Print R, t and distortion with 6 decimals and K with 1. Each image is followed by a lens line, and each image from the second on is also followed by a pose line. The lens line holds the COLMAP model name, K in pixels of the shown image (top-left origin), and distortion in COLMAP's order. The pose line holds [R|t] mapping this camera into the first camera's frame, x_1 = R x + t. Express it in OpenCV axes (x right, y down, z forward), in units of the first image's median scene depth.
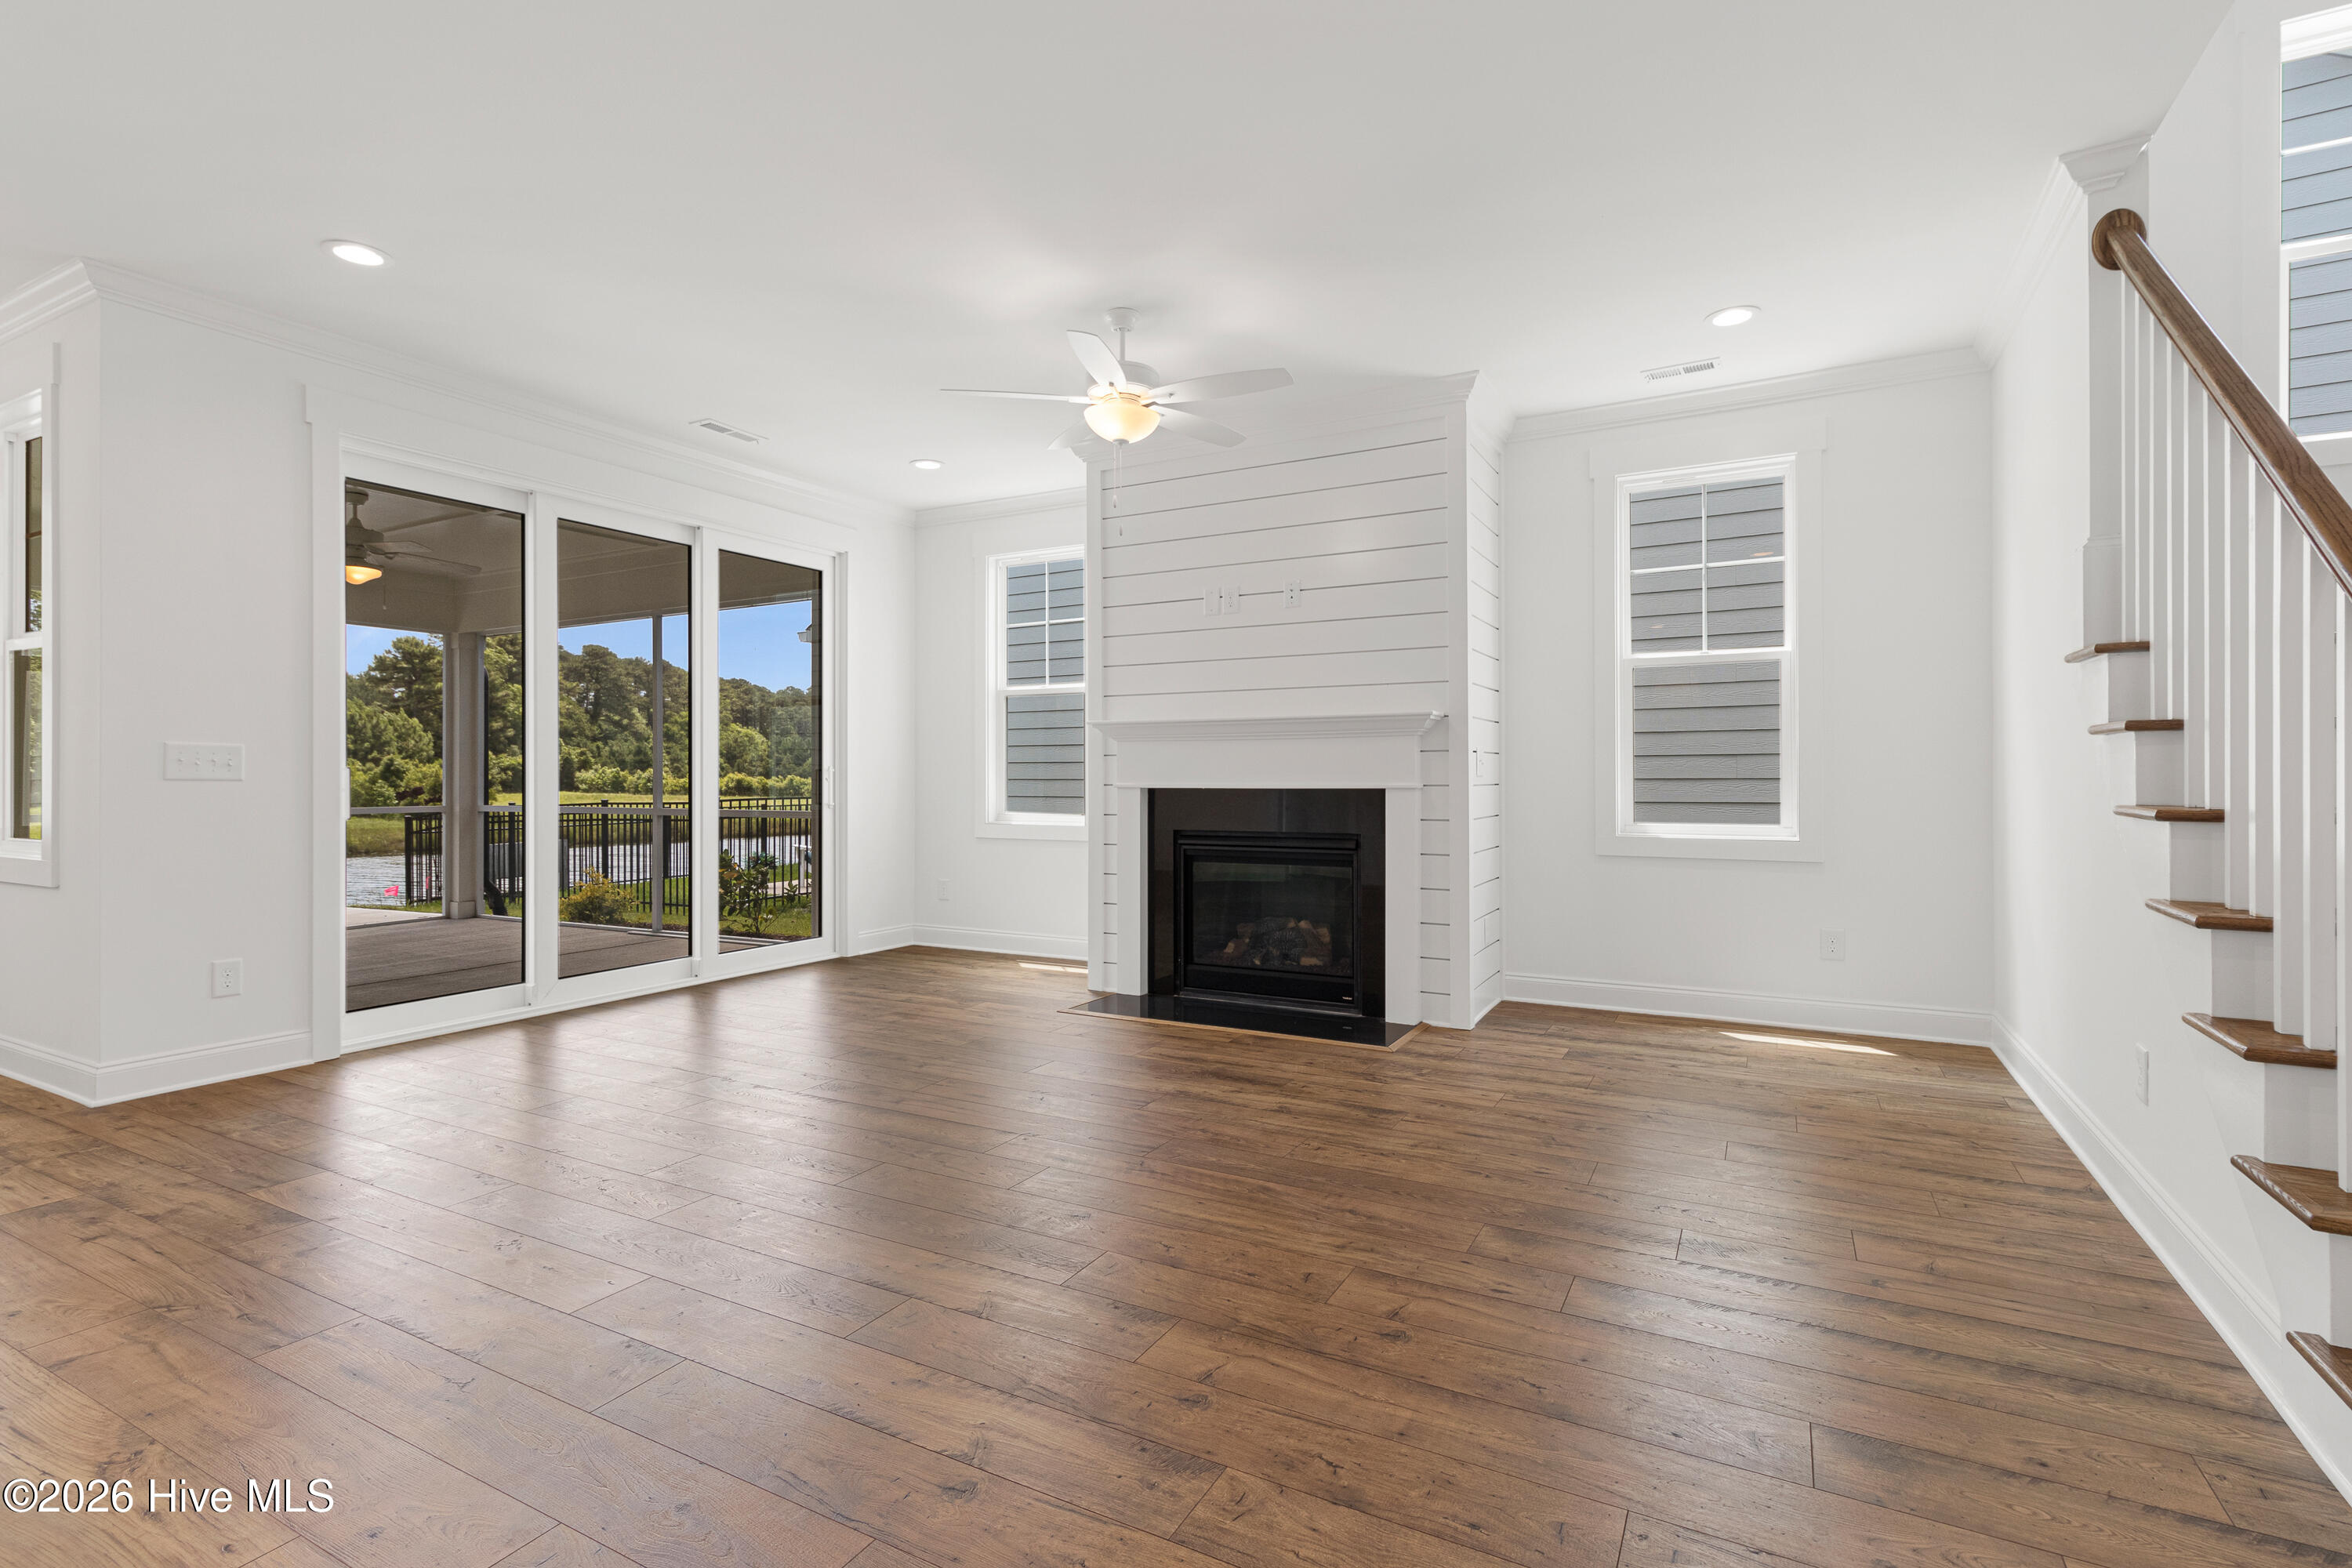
lens RADIAL K [[1089.2, 0, 1177.4], [0, 1089.2, 771.2], [0, 0, 1]] dist [0.008497, 0.001164]
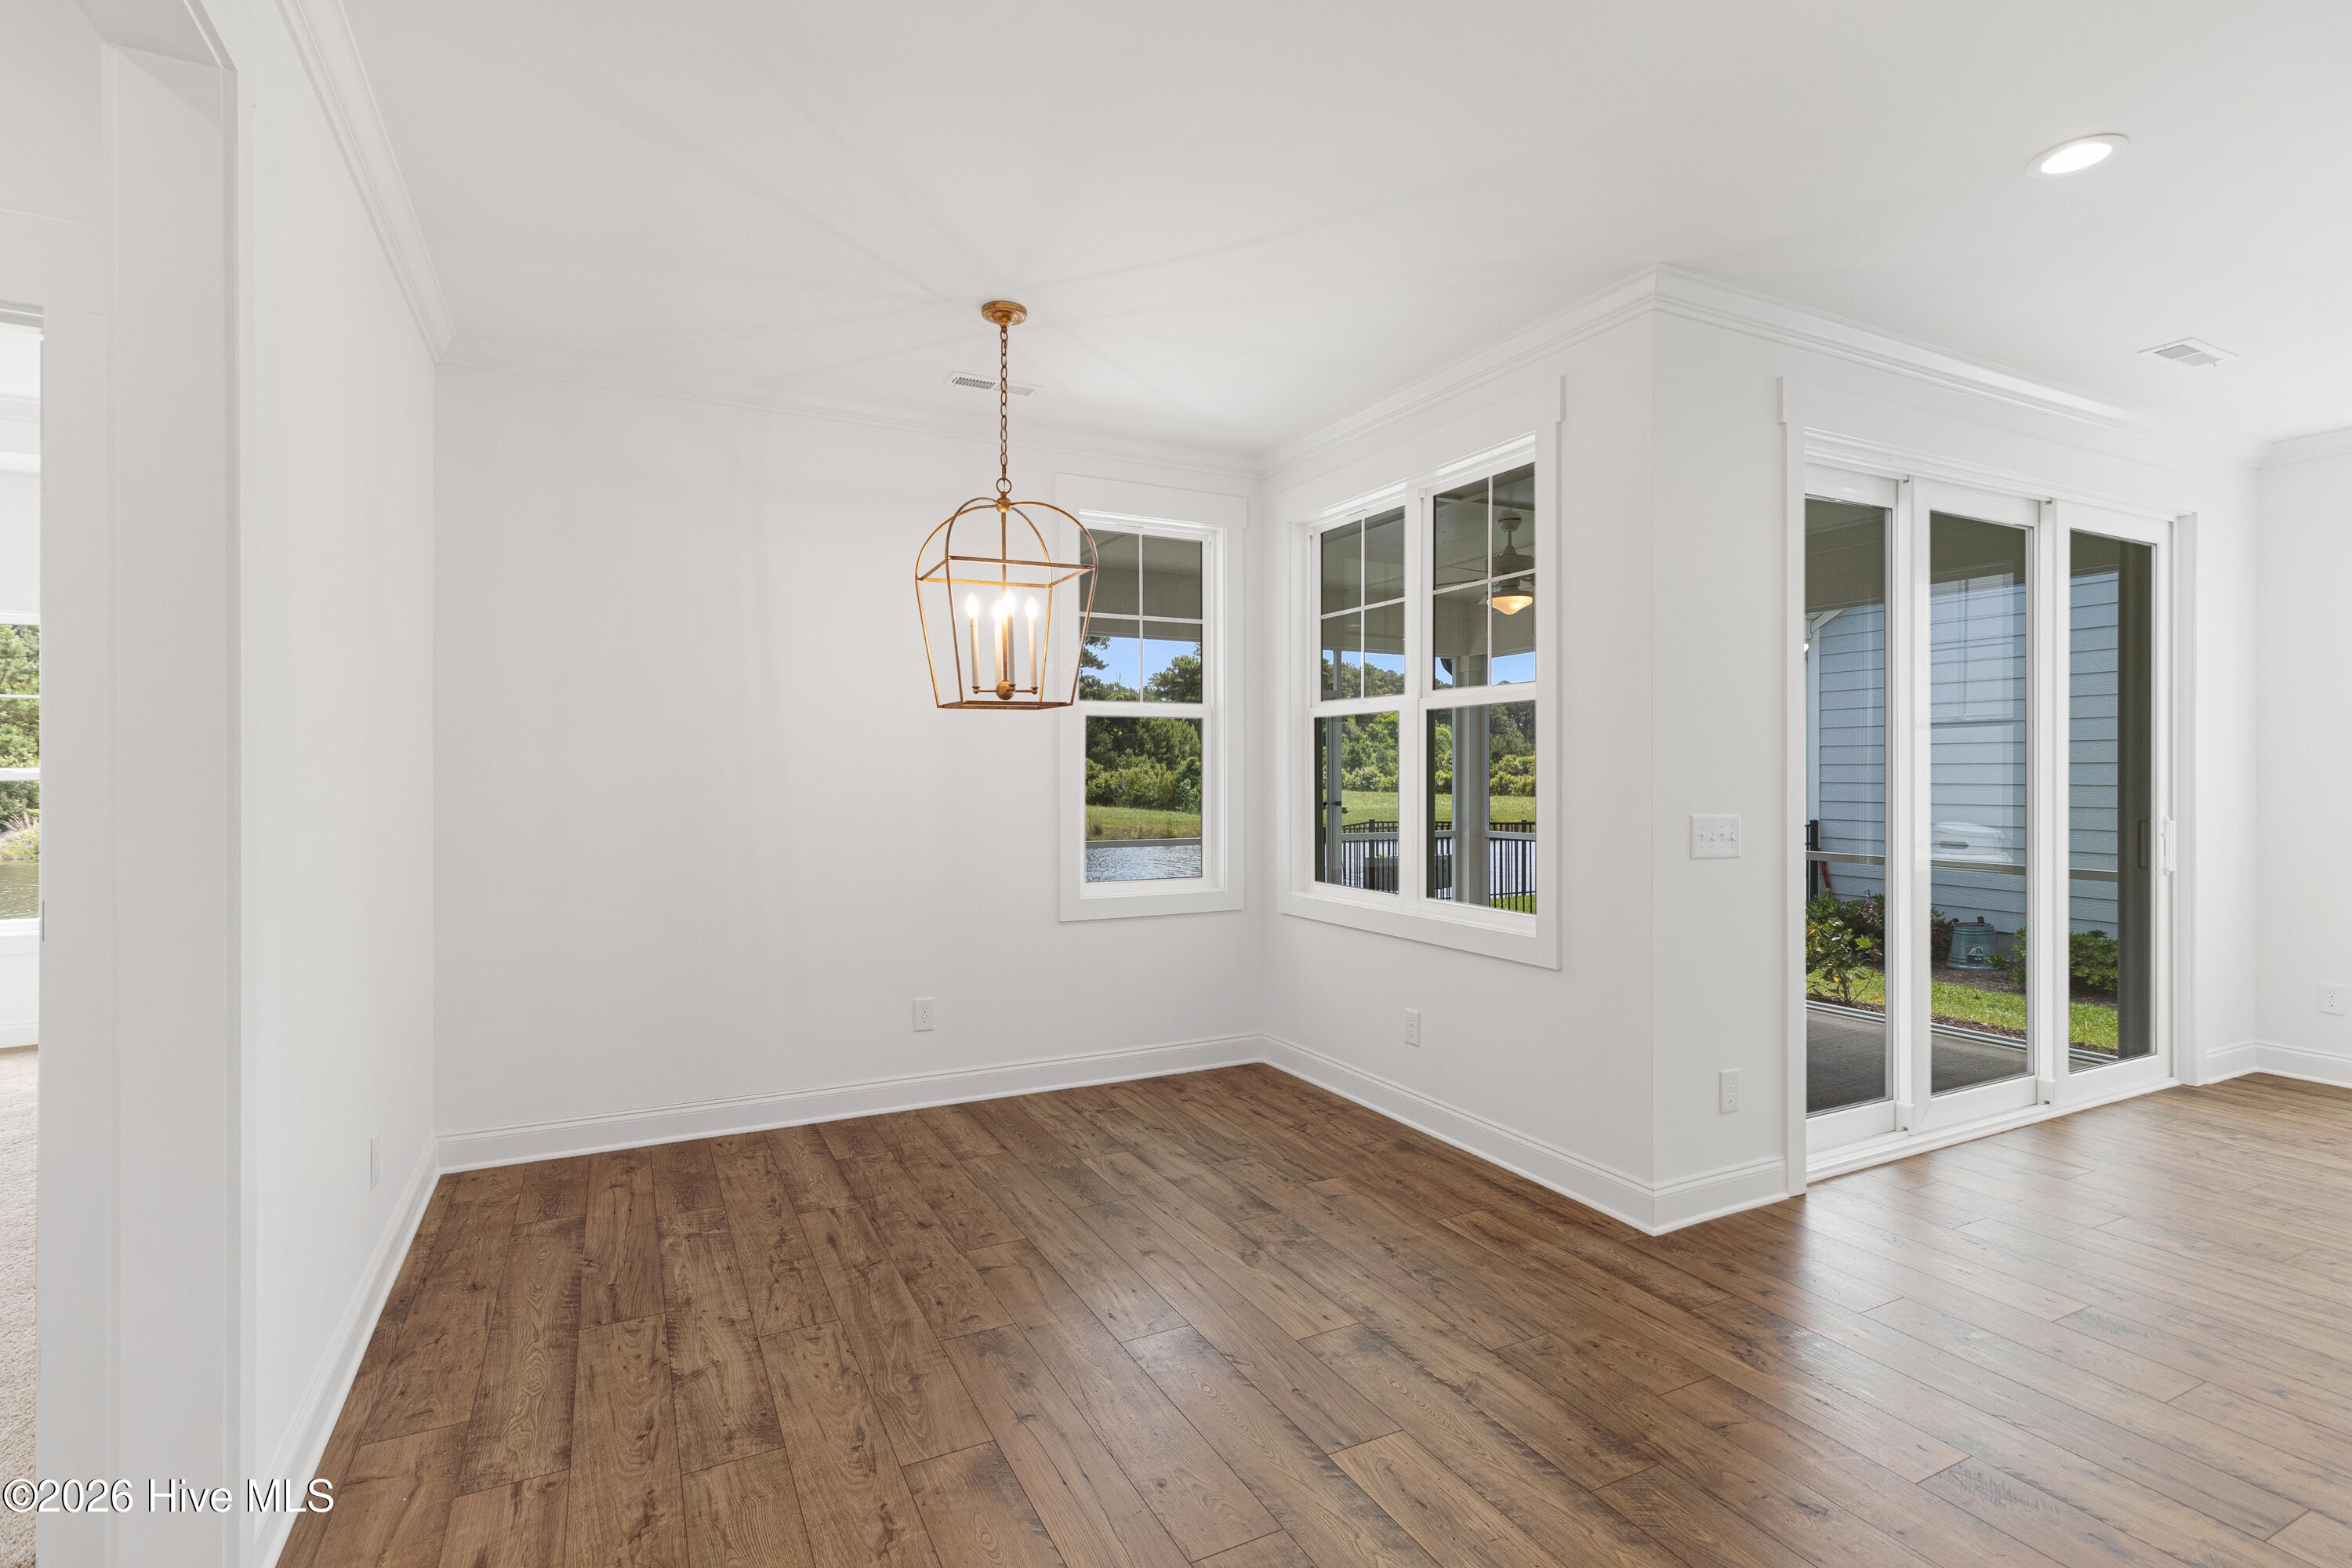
lens RADIAL K [[1120.8, 0, 1182.4], [0, 1120.8, 774.1], [0, 0, 1]] dist [0.002121, 0.000924]
pose [[0.827867, 0.001651, -0.560922, -0.535962], [0.001733, 0.999983, 0.005501, -0.045501], [0.560922, -0.005526, 0.827850, 0.035157]]
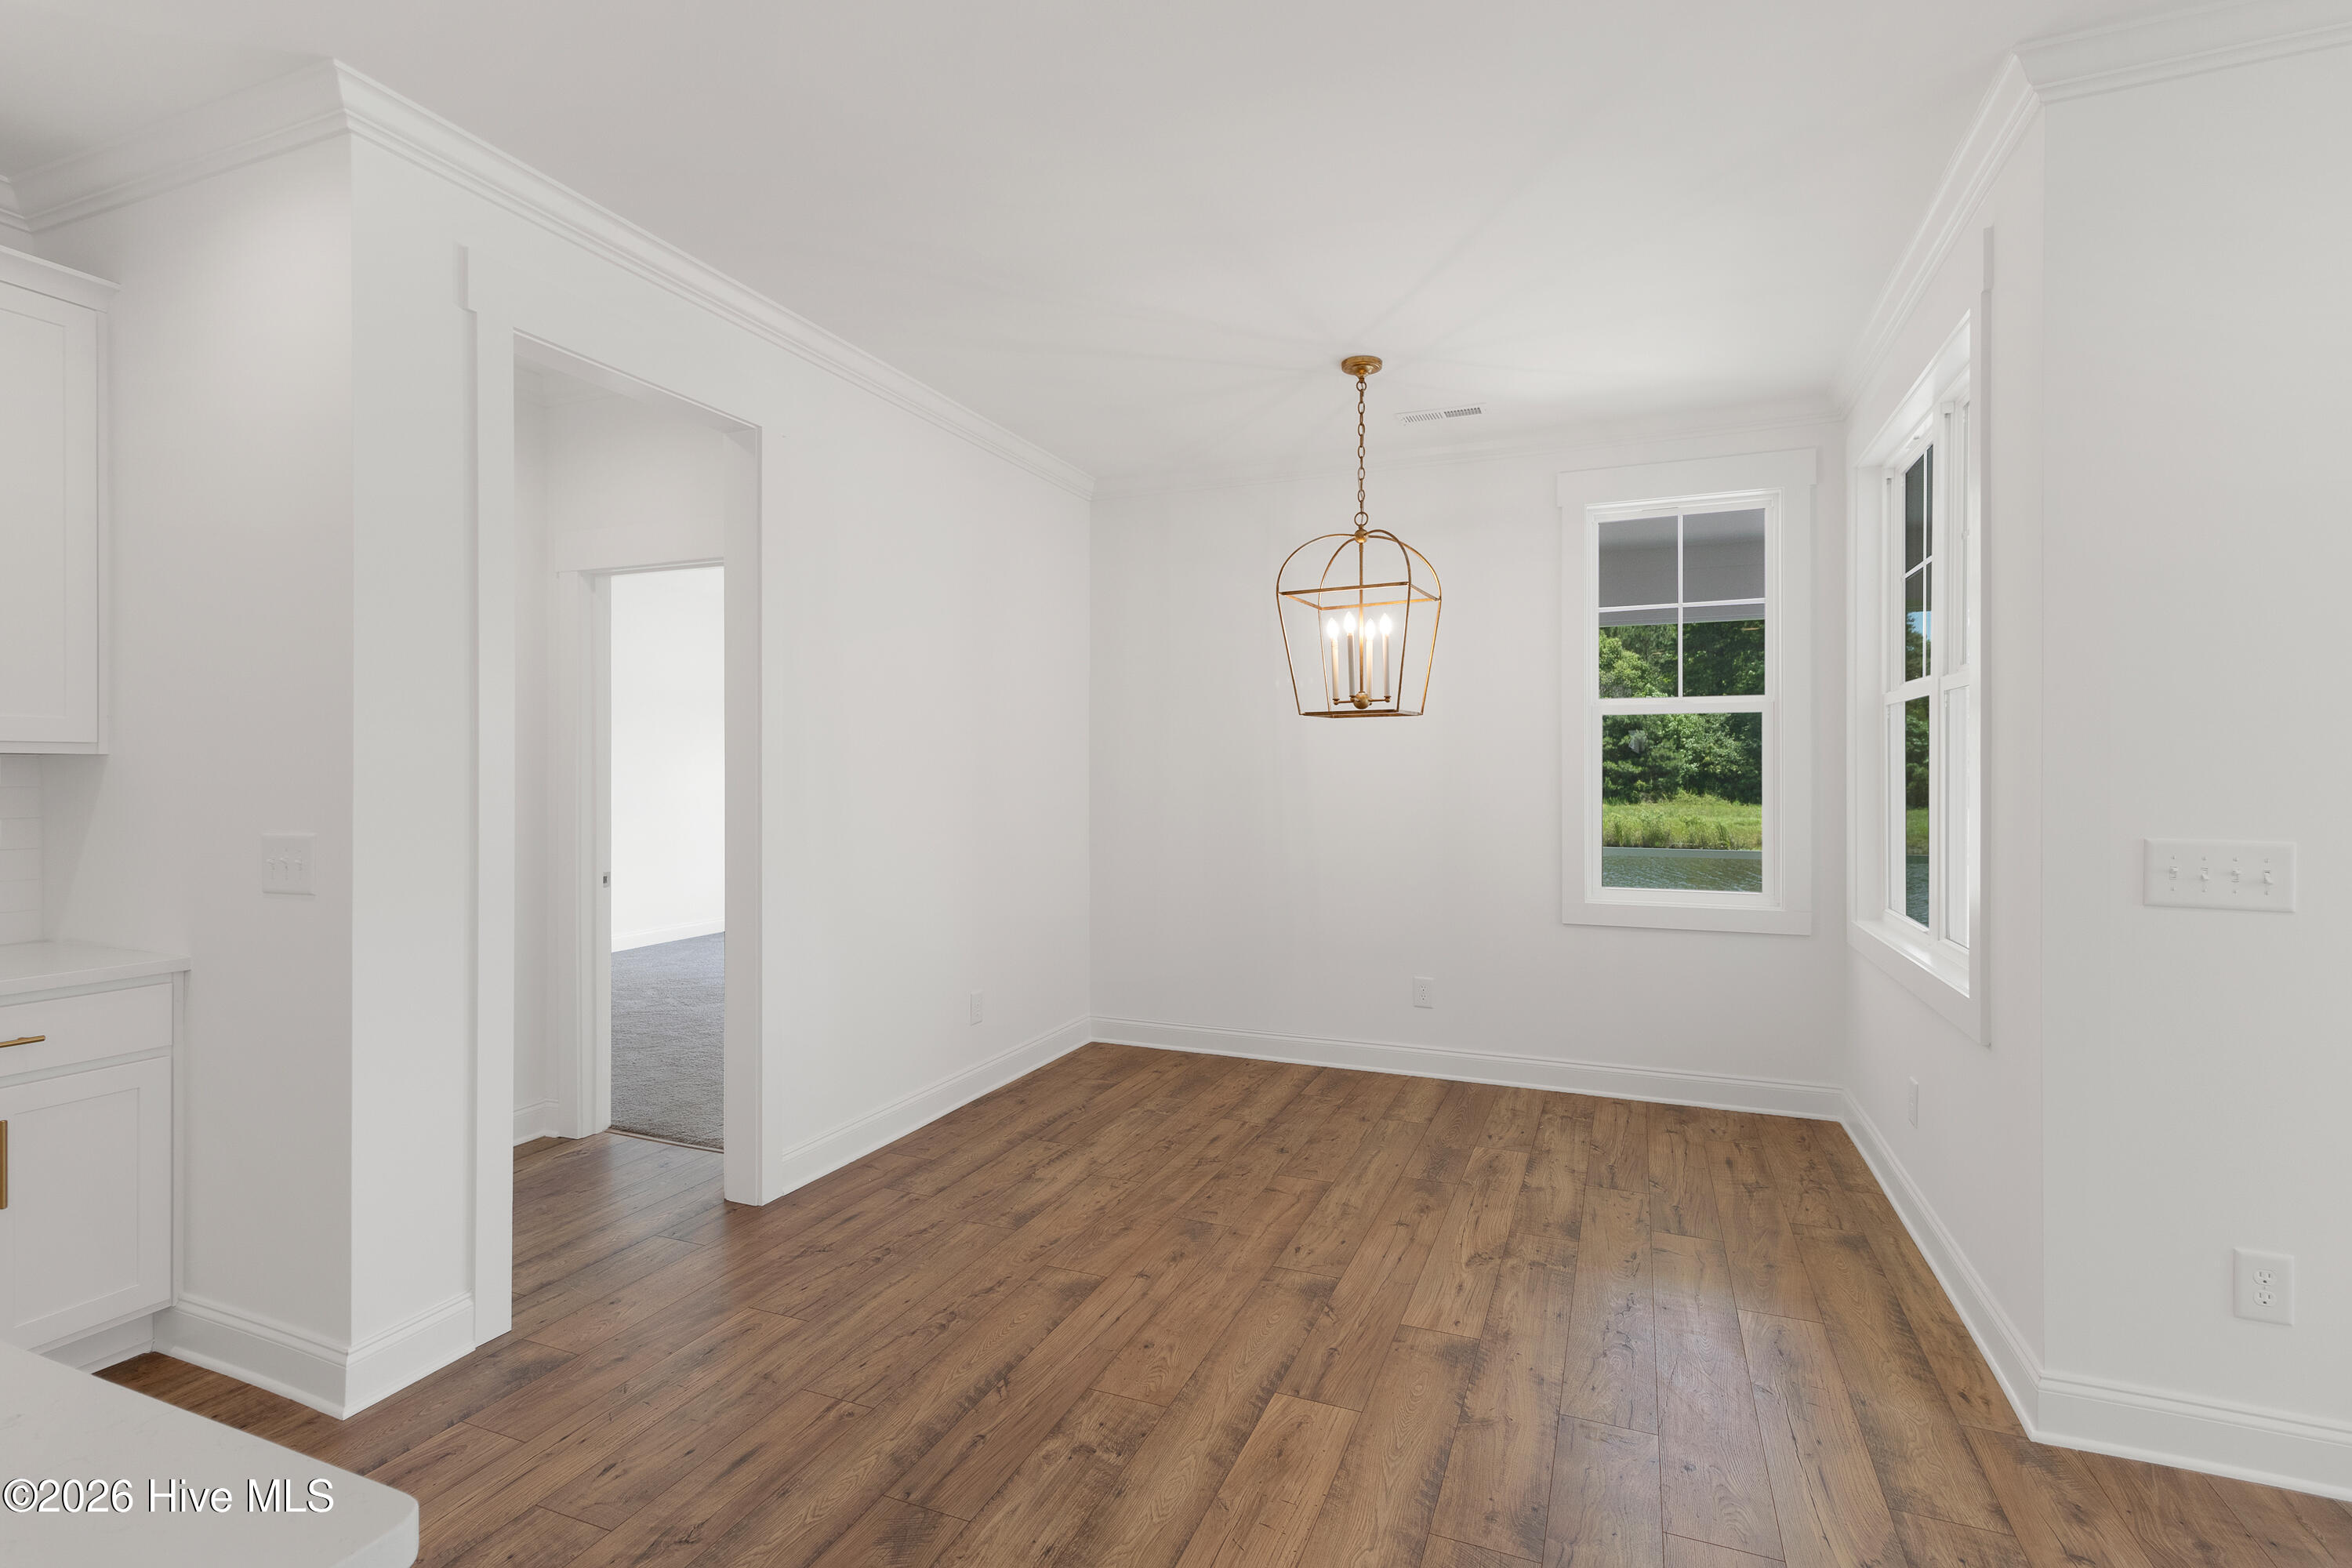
lens RADIAL K [[1092.6, 0, 1161.2], [0, 1092.6, 777.6], [0, 0, 1]] dist [0.003753, 0.001135]
pose [[0.102169, 0.003640, -0.994760, -0.291757], [0.004074, 0.999983, 0.004078, -0.043889], [0.994759, -0.004469, 0.102152, 0.310079]]
